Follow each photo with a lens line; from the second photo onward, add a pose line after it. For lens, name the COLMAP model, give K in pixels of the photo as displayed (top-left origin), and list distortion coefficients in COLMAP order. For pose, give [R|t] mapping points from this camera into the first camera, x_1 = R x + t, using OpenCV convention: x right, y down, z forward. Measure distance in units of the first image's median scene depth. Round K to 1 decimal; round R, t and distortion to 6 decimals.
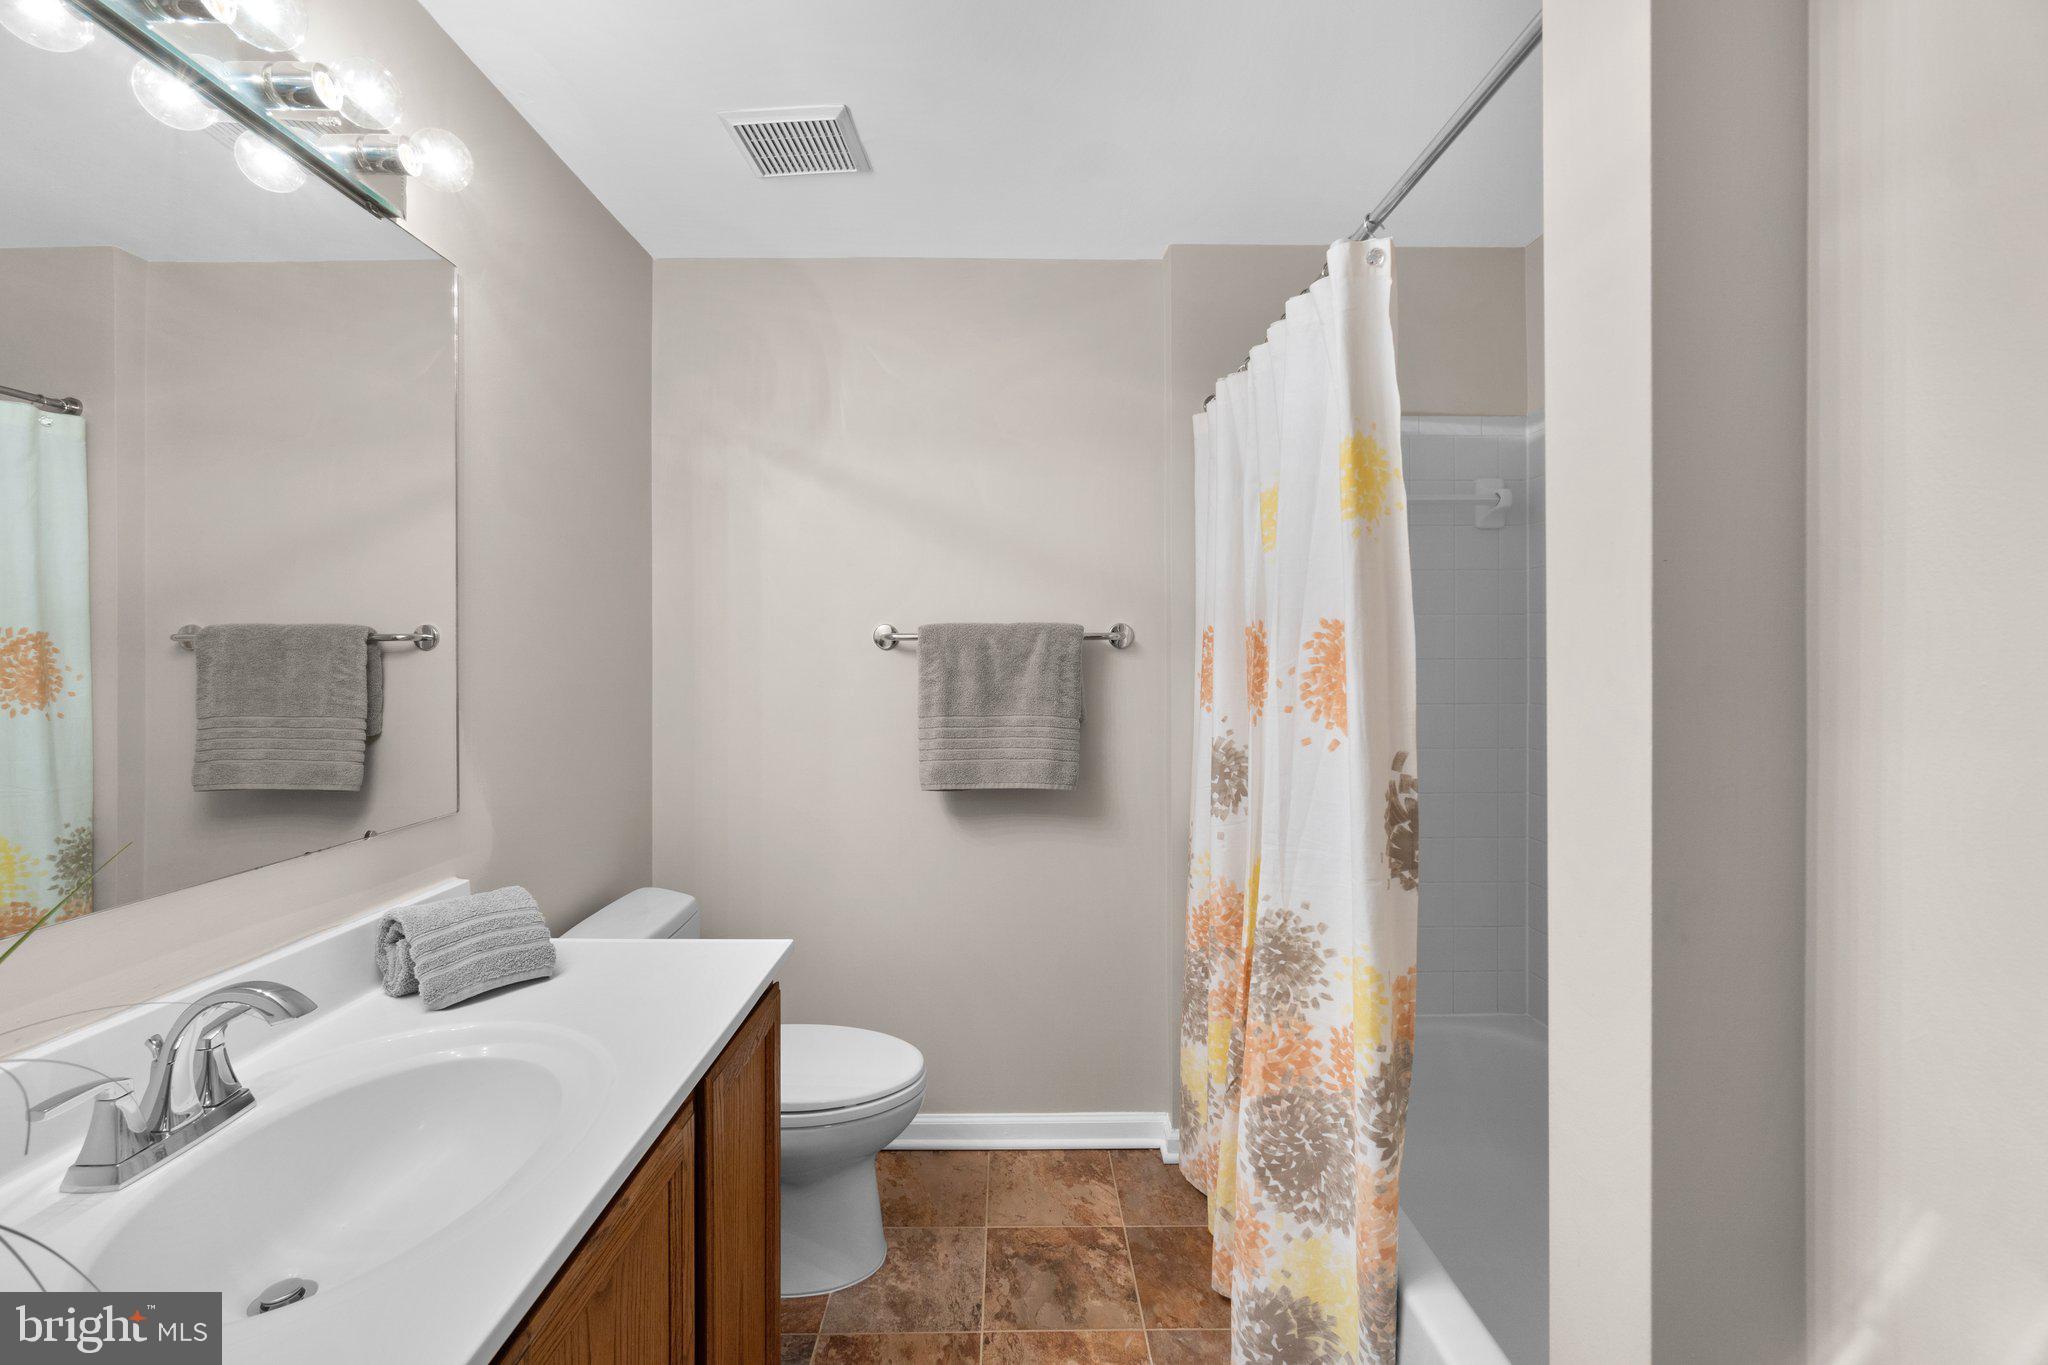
lens RADIAL K [[888.4, 0, 1019.6], [0, 888.4, 662.6], [0, 0, 1]] dist [-0.006864, 0.002421]
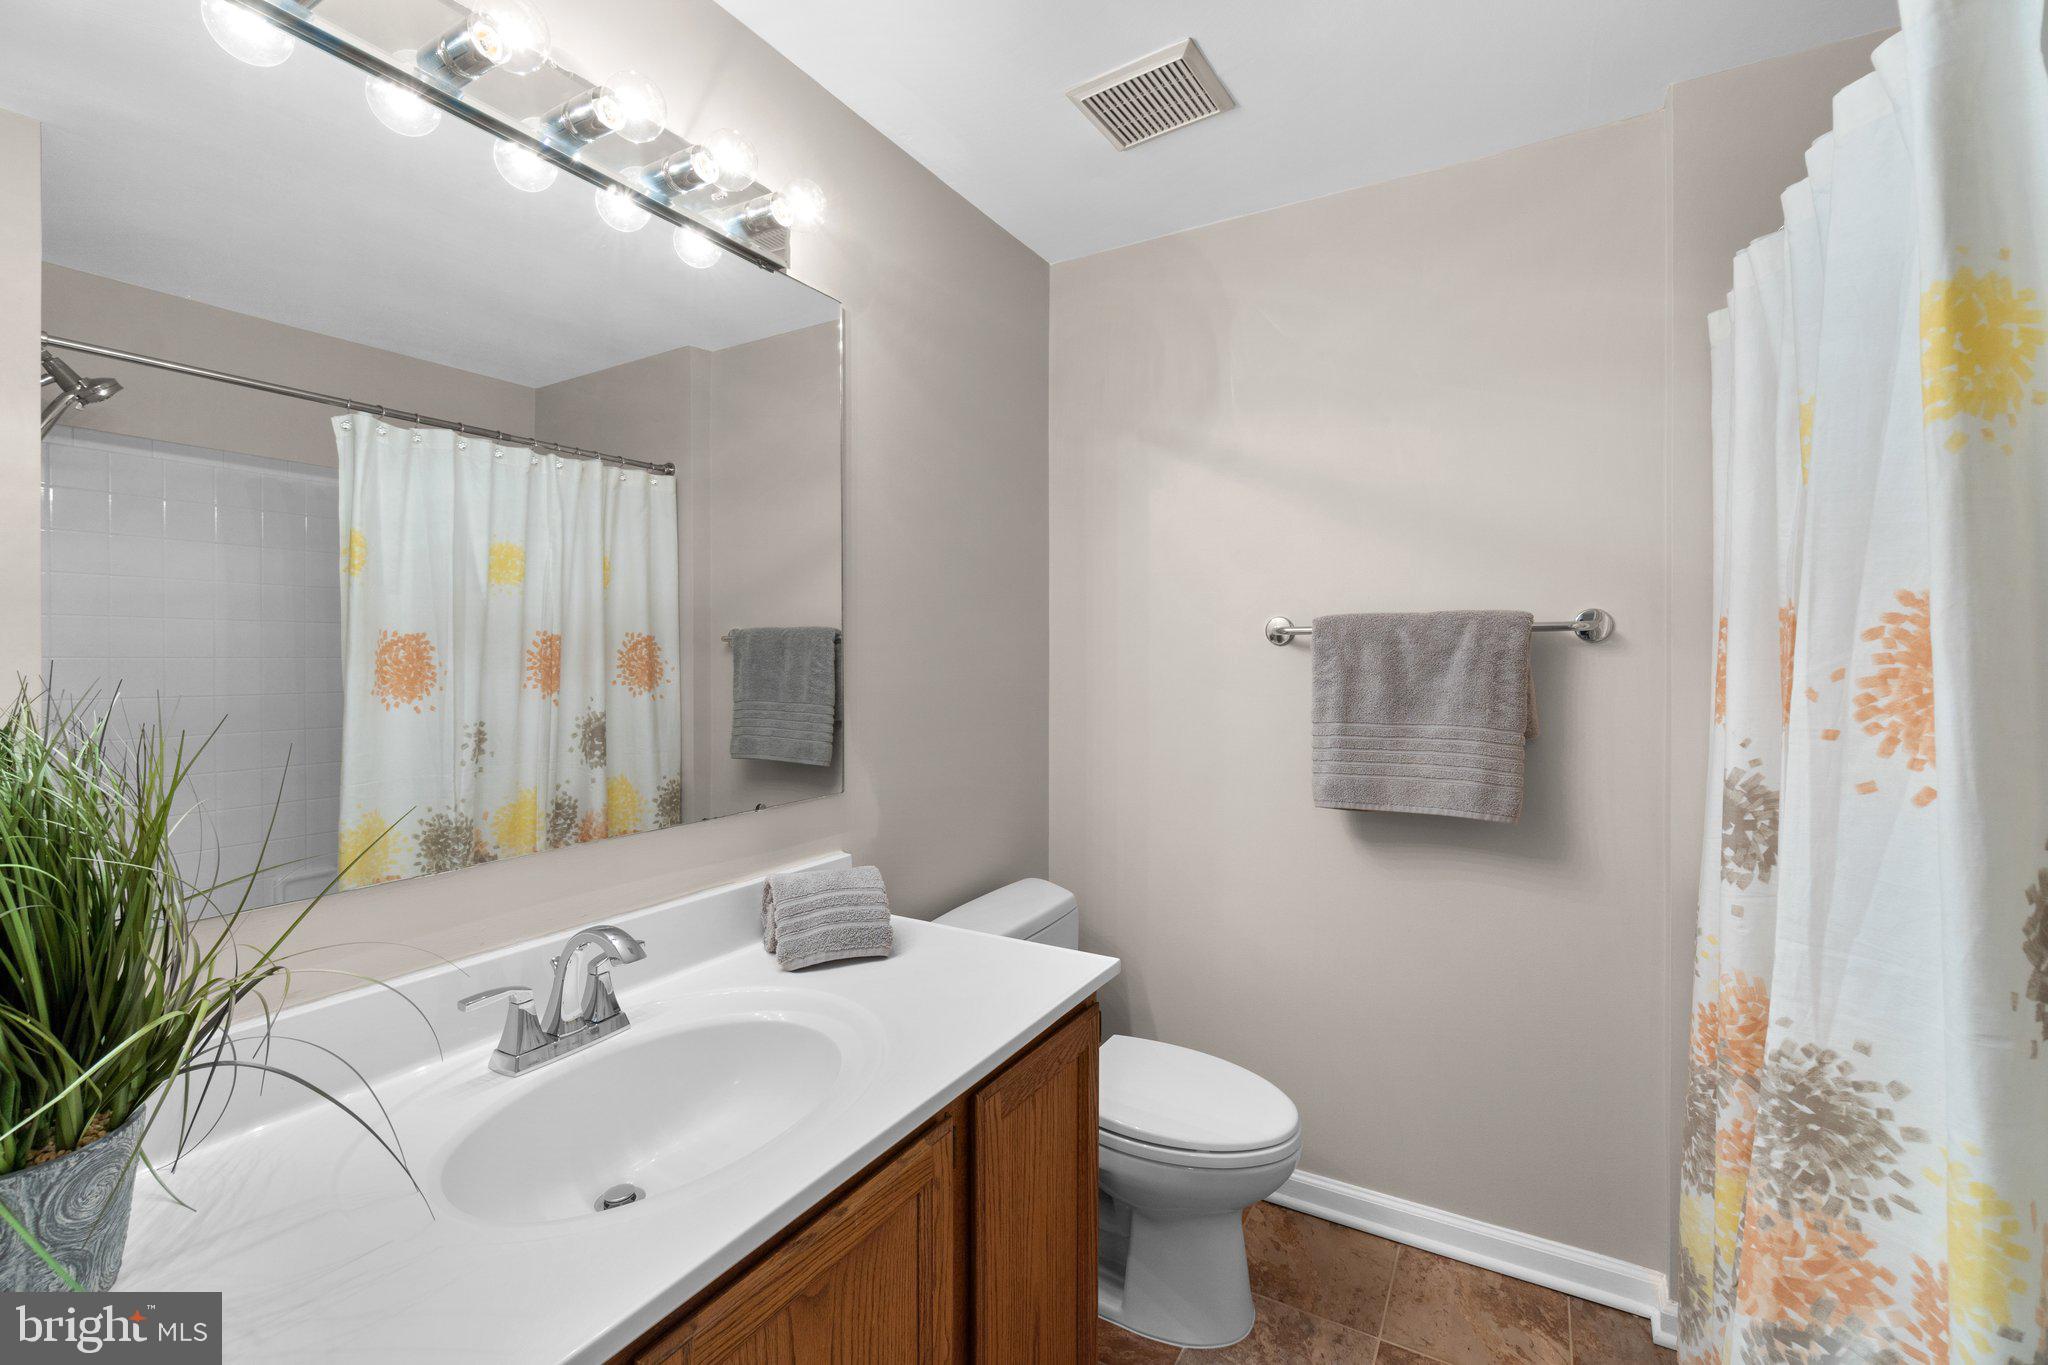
lens RADIAL K [[888.4, 0, 1019.6], [0, 888.4, 662.6], [0, 0, 1]] dist [-0.006864, 0.002421]
pose [[0.857495, 0.004623, -0.514471, 0.100598], [-0.002797, 0.999987, 0.004324, -0.000386], [0.514485, -0.002269, 0.857497, 0.119272]]
